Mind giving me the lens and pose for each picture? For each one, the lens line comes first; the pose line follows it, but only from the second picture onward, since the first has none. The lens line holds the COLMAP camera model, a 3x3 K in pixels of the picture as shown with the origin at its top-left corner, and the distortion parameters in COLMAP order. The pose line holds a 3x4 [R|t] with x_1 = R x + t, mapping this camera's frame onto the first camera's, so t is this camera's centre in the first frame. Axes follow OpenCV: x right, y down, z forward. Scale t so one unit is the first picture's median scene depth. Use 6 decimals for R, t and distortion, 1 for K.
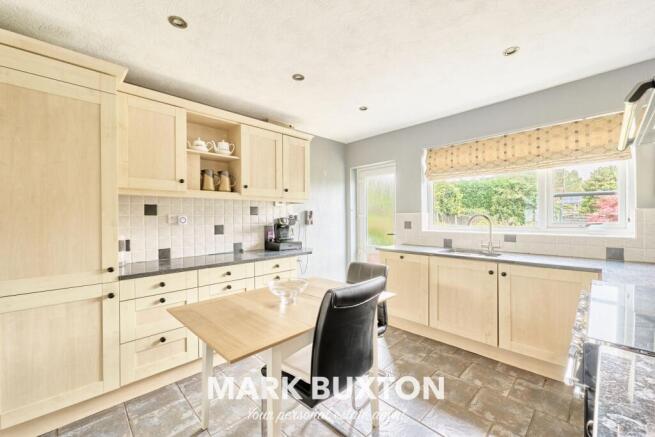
lens RADIAL K [[270.7, 0, 327.5], [0, 270.7, 218.5], [0, 0, 1]] dist [0.000107, -0.000032]
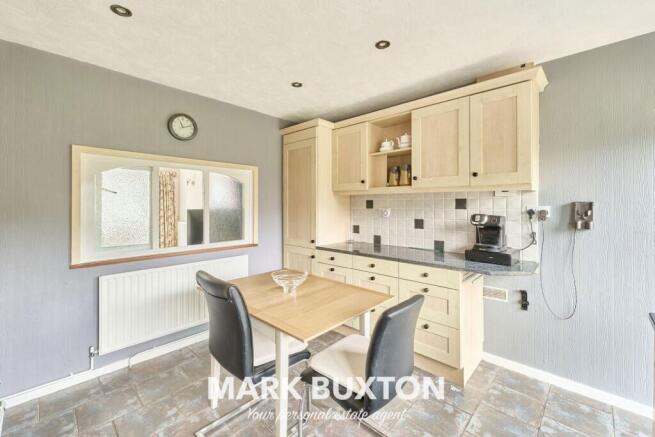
lens RADIAL K [[269.1, 0, 329.8], [0, 269.1, 205.3], [0, 0, 1]] dist [0.000297, 0.000032]
pose [[0.040632, 0.007598, -0.999145, 0.584740], [-0.005006, 0.999960, 0.007401, -0.033017], [0.999162, 0.004701, 0.040669, 0.682185]]
